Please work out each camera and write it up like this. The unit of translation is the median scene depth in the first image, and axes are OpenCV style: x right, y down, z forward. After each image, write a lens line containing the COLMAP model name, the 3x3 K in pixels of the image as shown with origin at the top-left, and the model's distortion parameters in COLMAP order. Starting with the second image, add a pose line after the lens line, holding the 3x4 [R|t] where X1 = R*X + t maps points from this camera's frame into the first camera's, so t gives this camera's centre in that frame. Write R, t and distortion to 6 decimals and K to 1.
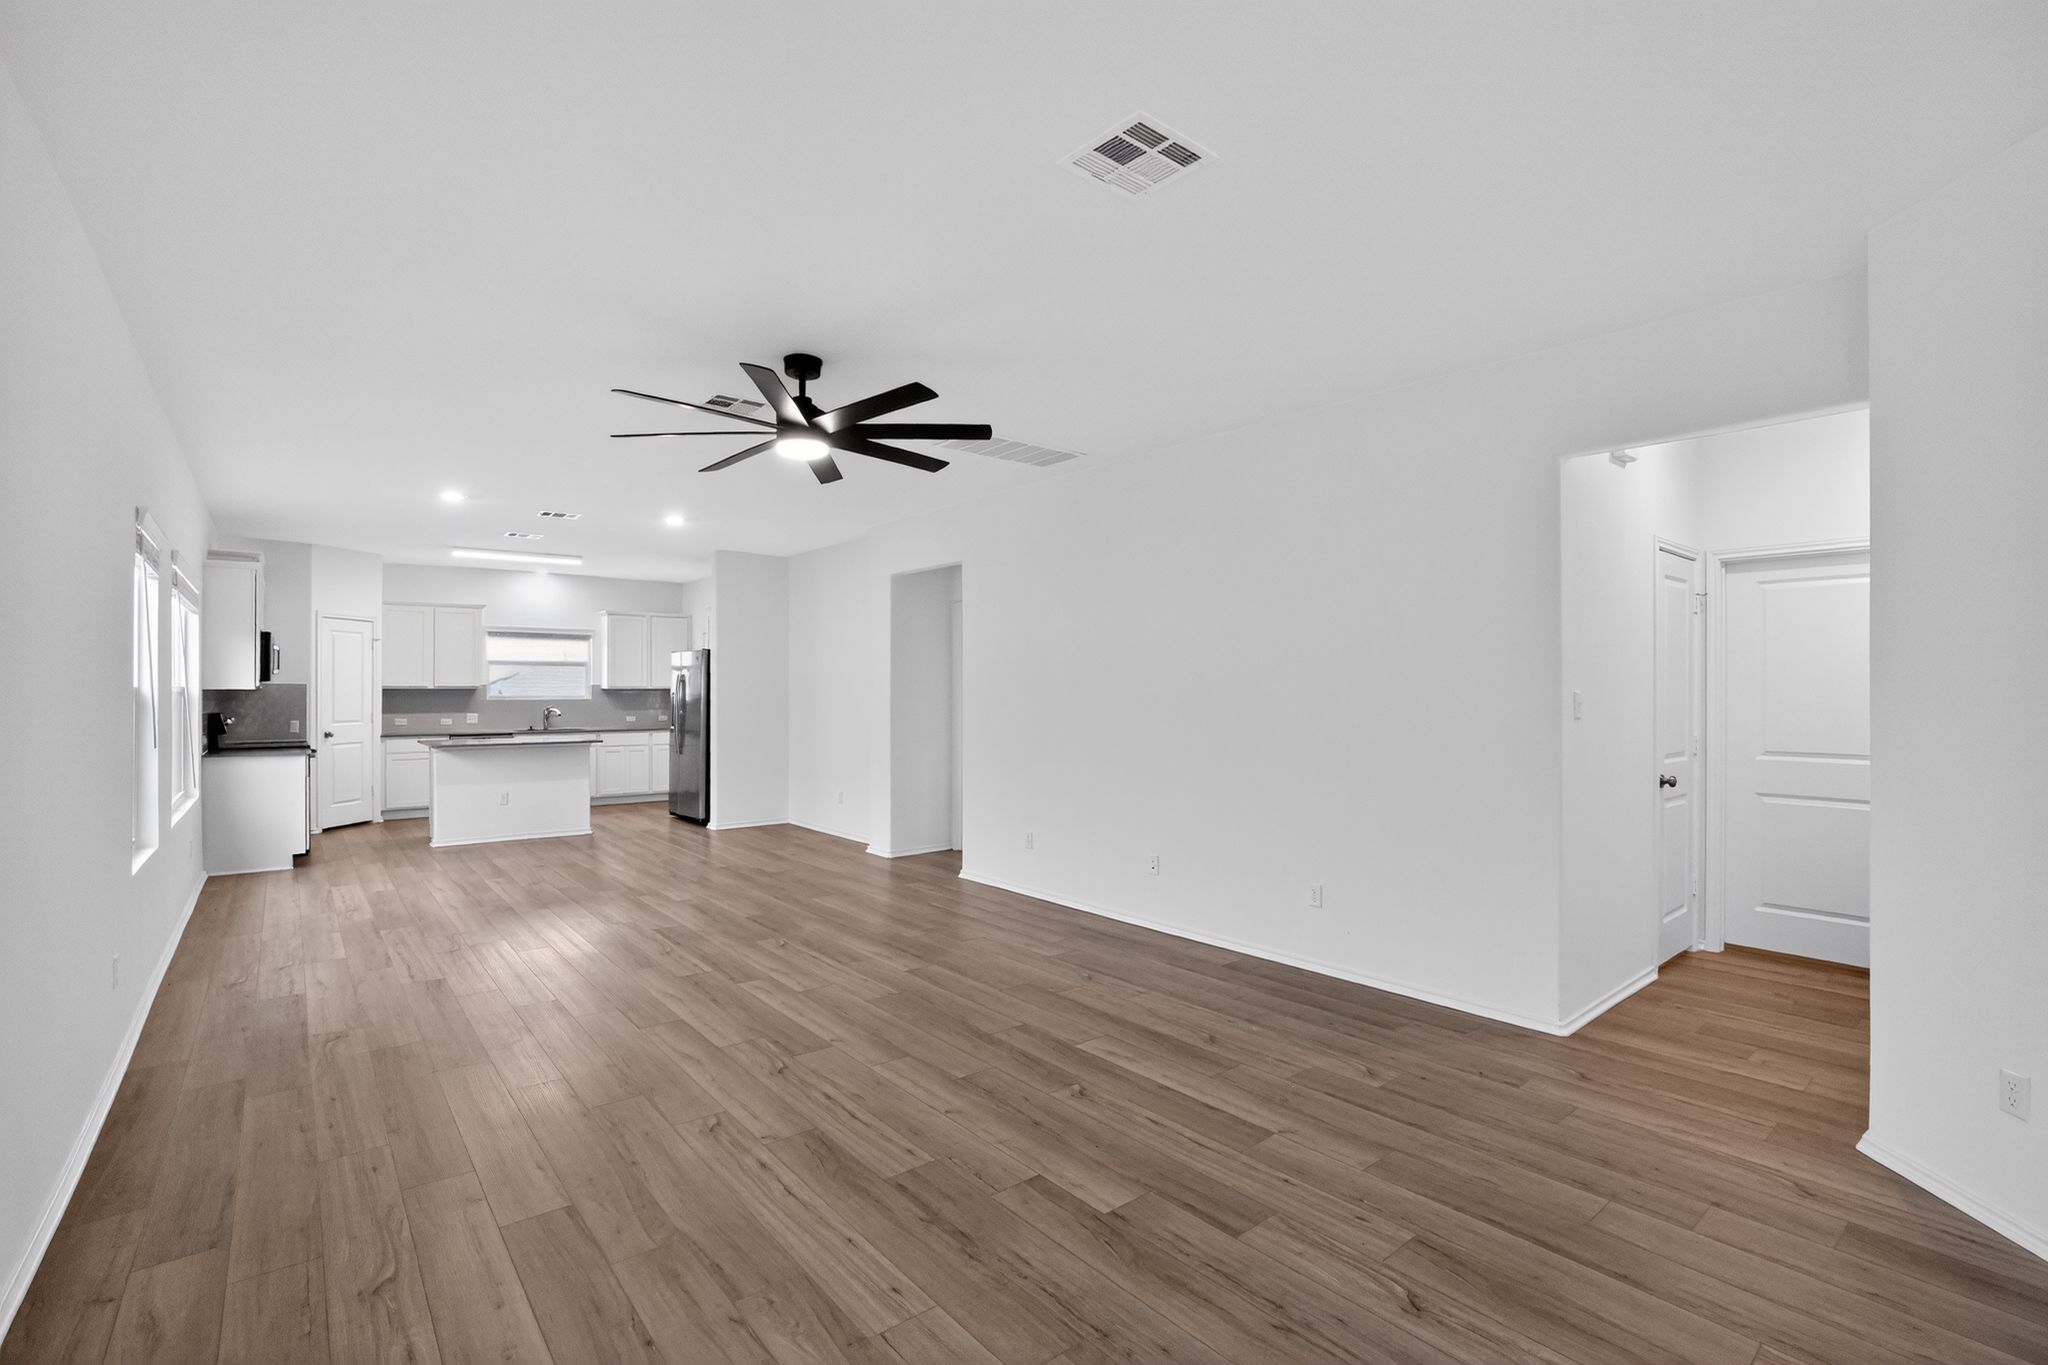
lens RADIAL K [[912.0, 0, 1024.0], [0, 912.0, 682.5], [0, 0, 1]] dist [-0.060133, 0.023555]
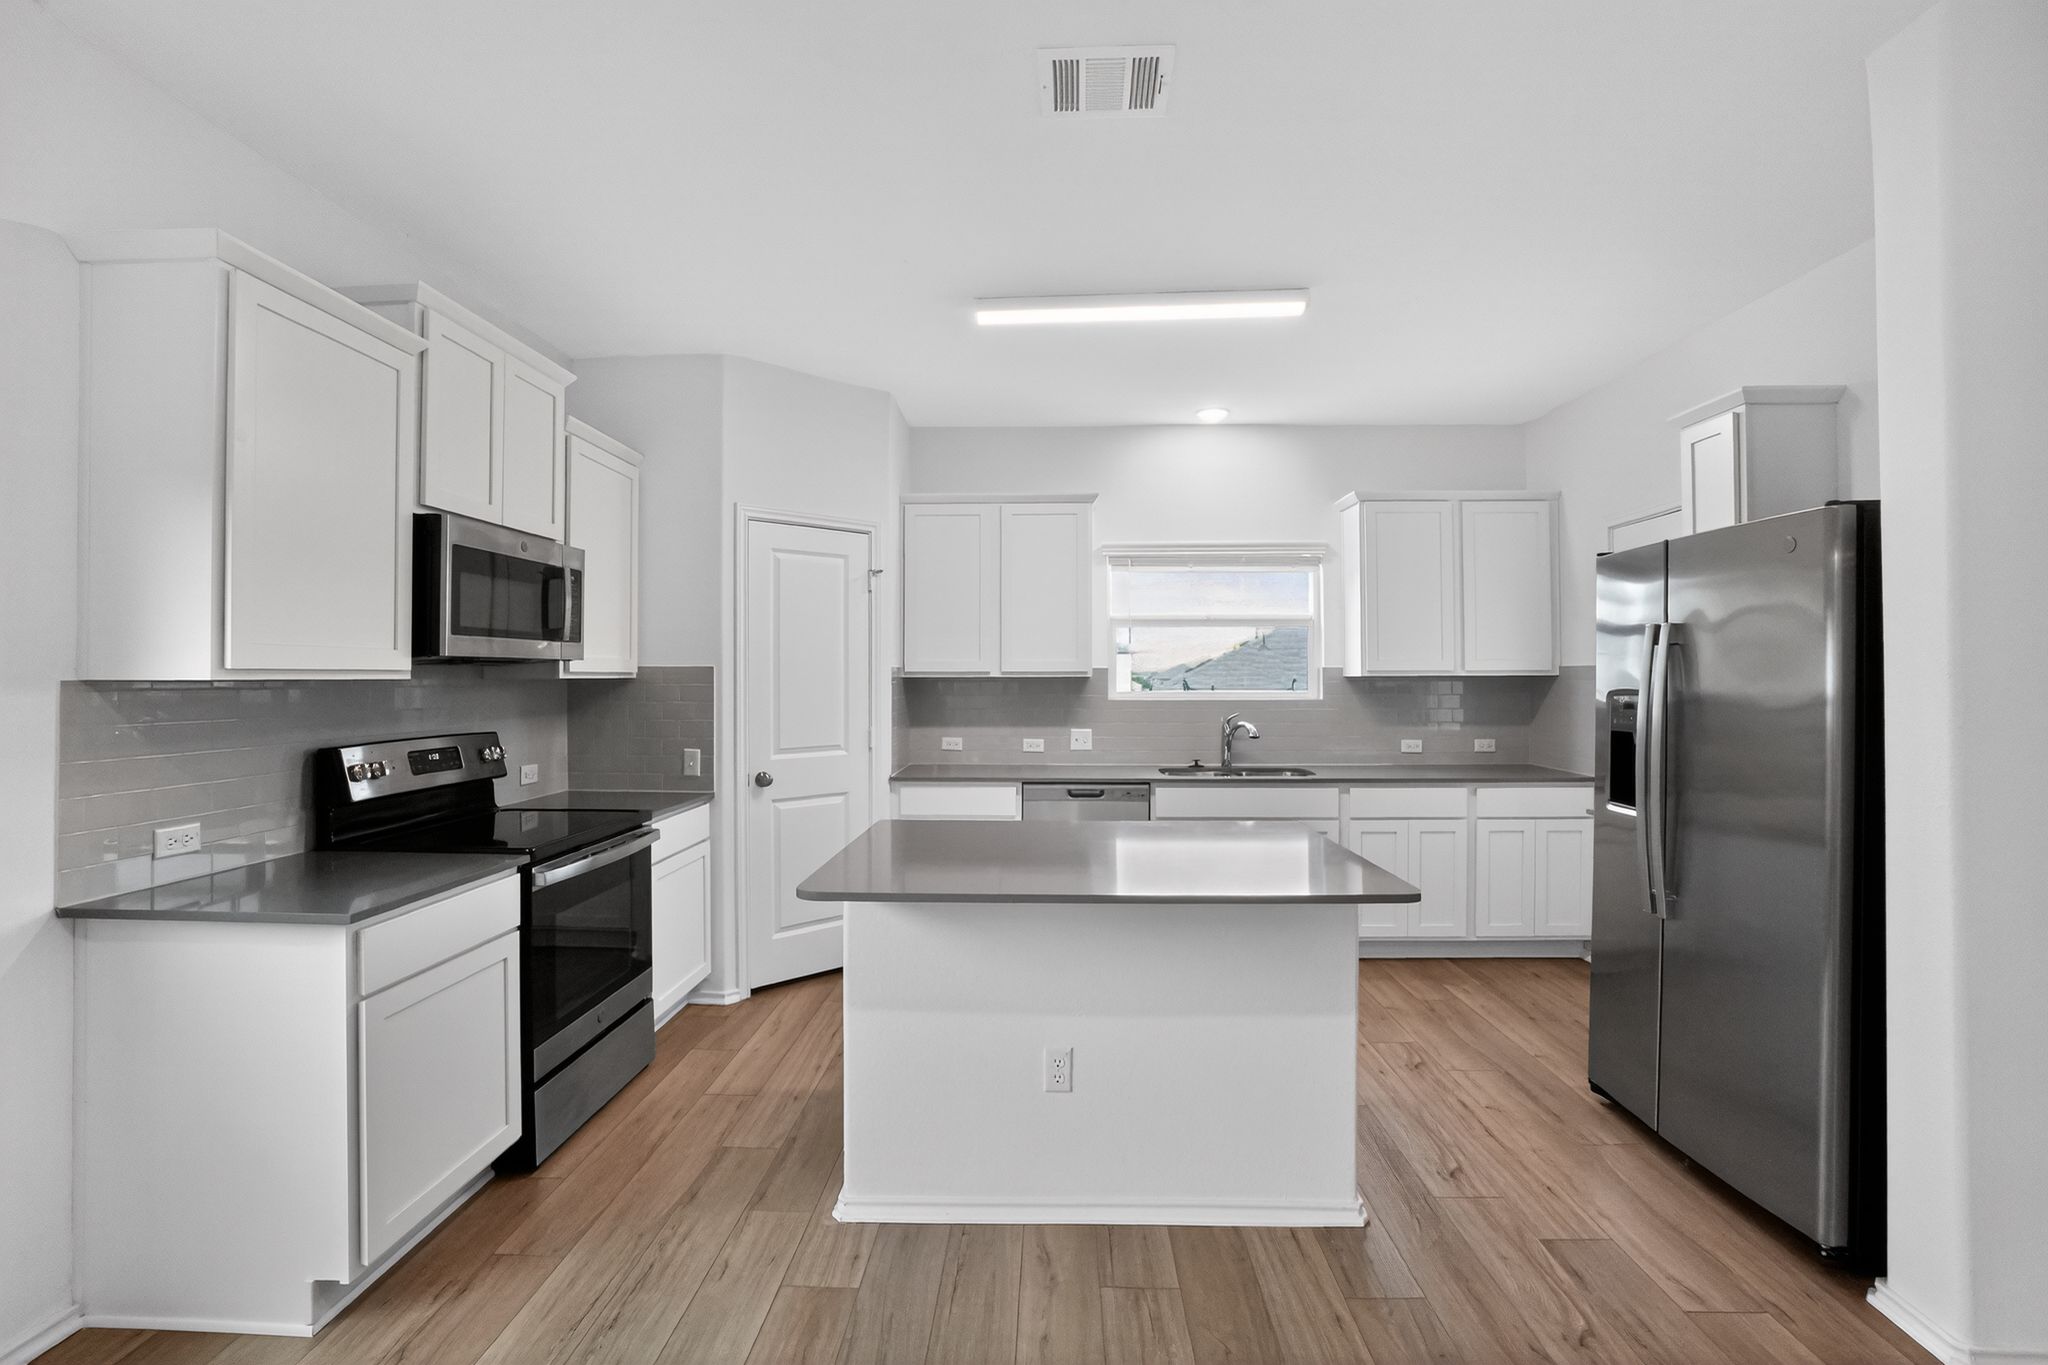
lens RADIAL K [[912.0, 0, 1024.0], [0, 912.0, 682.5], [0, 0, 1]] dist [-0.060133, 0.023555]
pose [[0.745384, -0.001245, -0.666634, -0.324859], [0.006088, 0.999969, 0.004939, 0.007253], [0.666608, -0.007740, 0.745369, 0.632721]]
